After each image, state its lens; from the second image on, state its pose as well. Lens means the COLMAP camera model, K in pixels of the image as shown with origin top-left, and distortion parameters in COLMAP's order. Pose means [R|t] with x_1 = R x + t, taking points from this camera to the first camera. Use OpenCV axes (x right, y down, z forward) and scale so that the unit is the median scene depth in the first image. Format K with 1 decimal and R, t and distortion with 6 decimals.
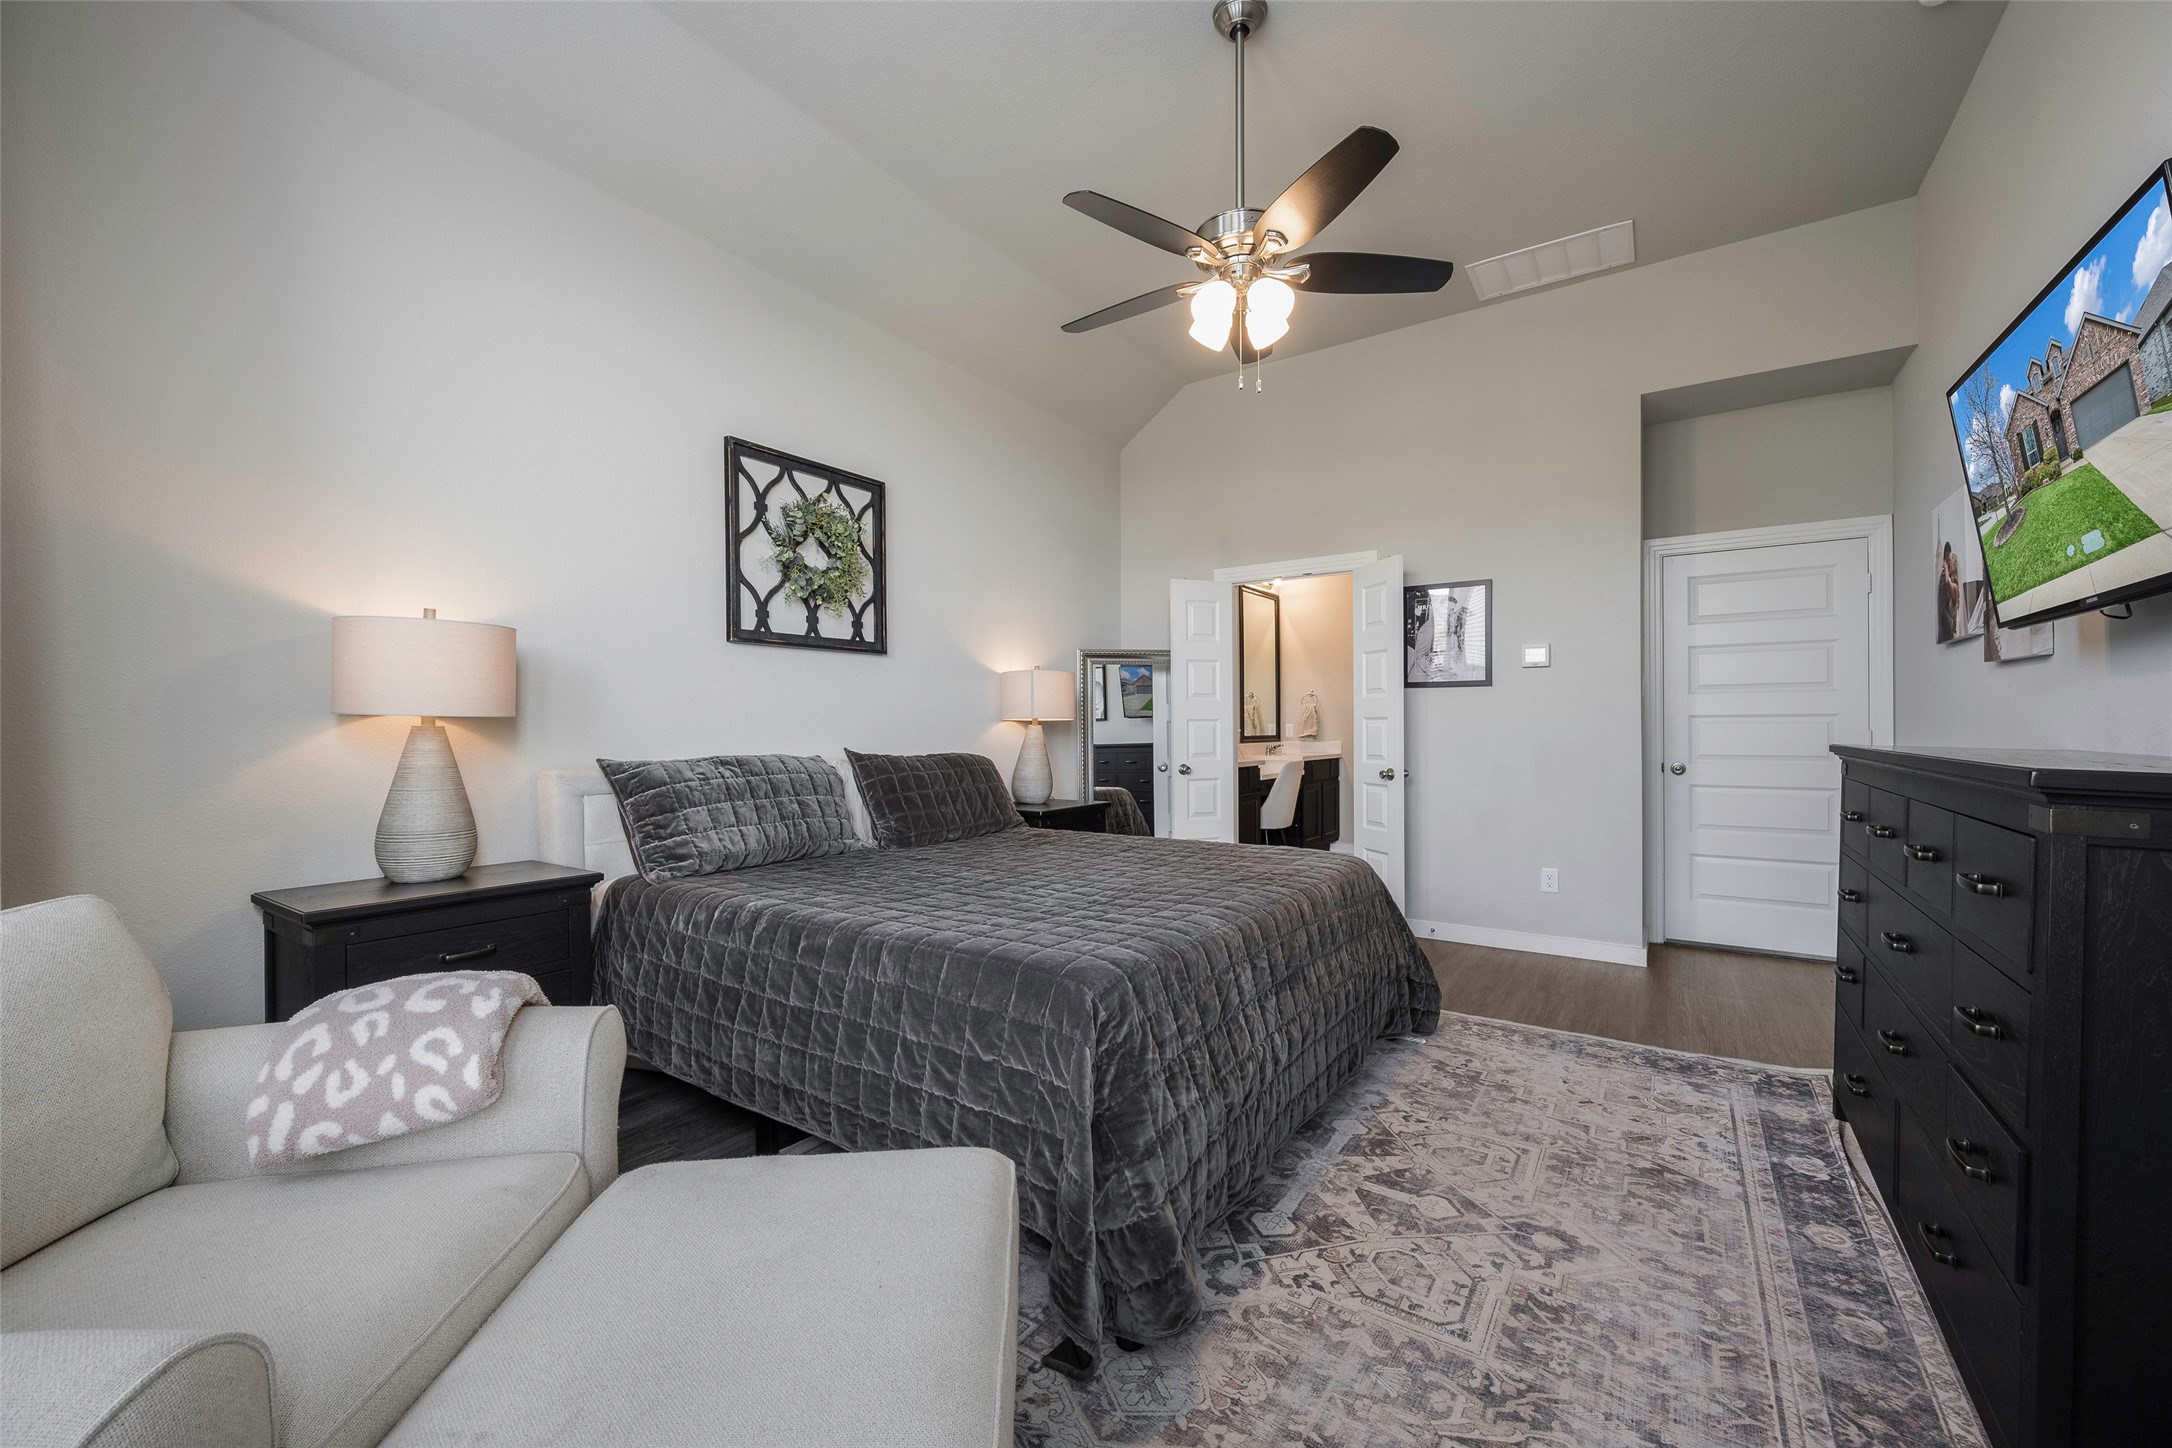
lens RADIAL K [[854.2, 0, 1082.9], [0, 854.2, 728.6], [0, 0, 1]] dist [-0.001526, 0.000092]
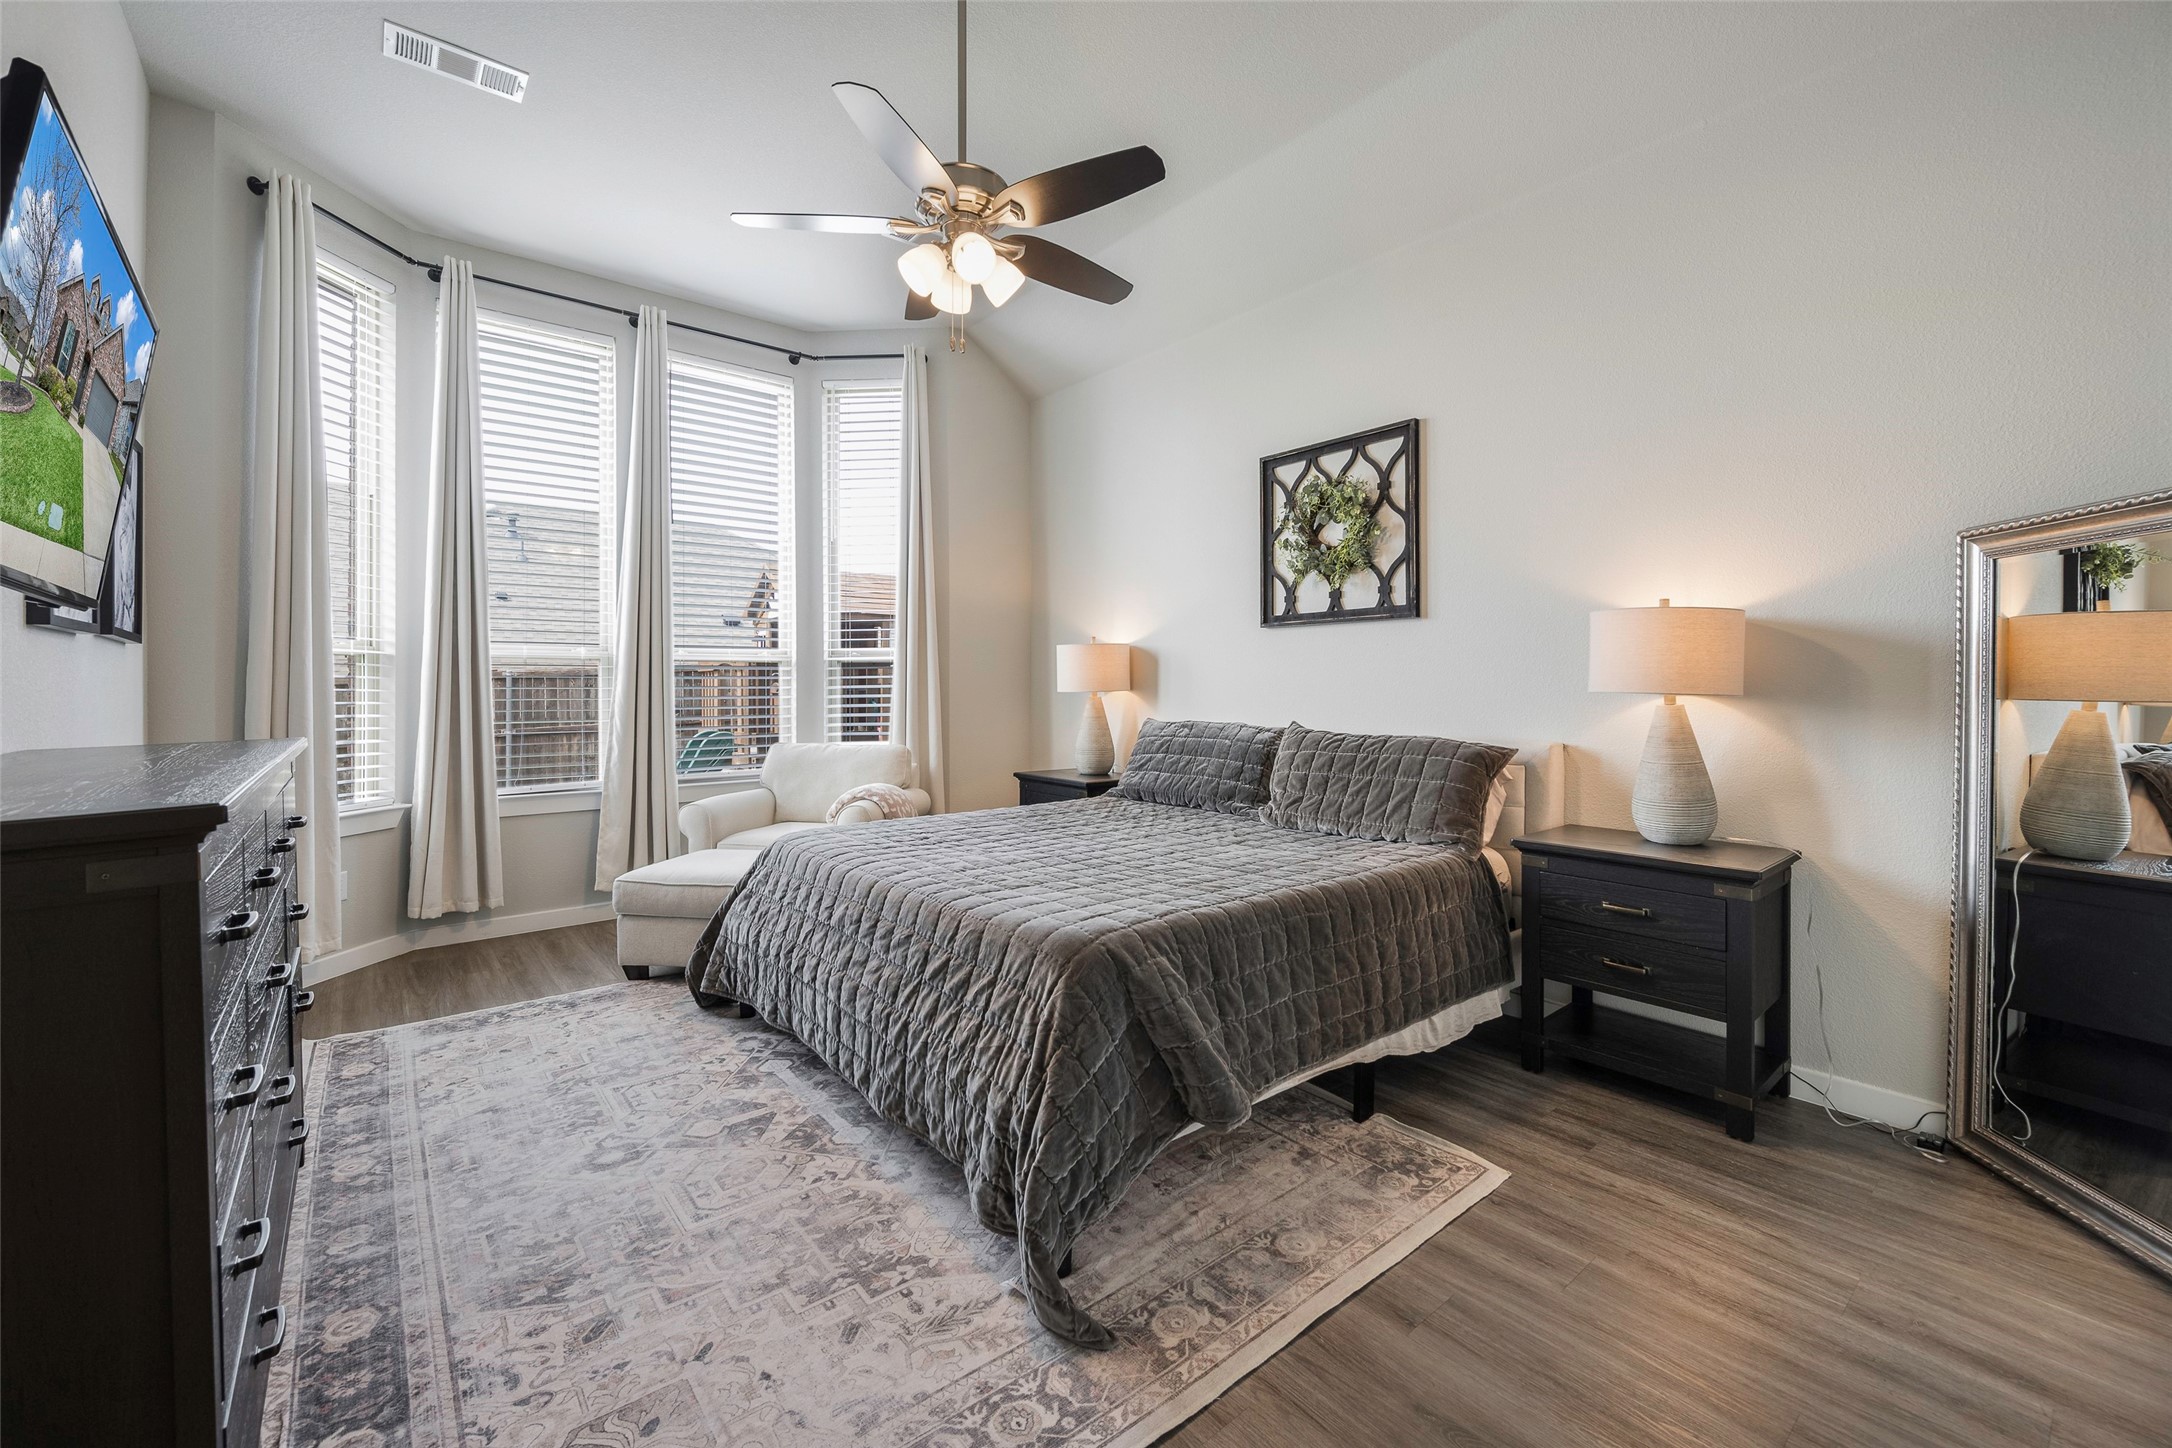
lens RADIAL K [[854.2, 0, 1058.4], [0, 854.2, 687.5], [0, 0, 1]] dist [-0.001526, 0.000092]
pose [[-0.281657, 0.008036, -0.959482, 1.029321], [0.001246, 0.999967, 0.008009, -0.034323], [0.959514, 0.001060, -0.281658, 1.326271]]
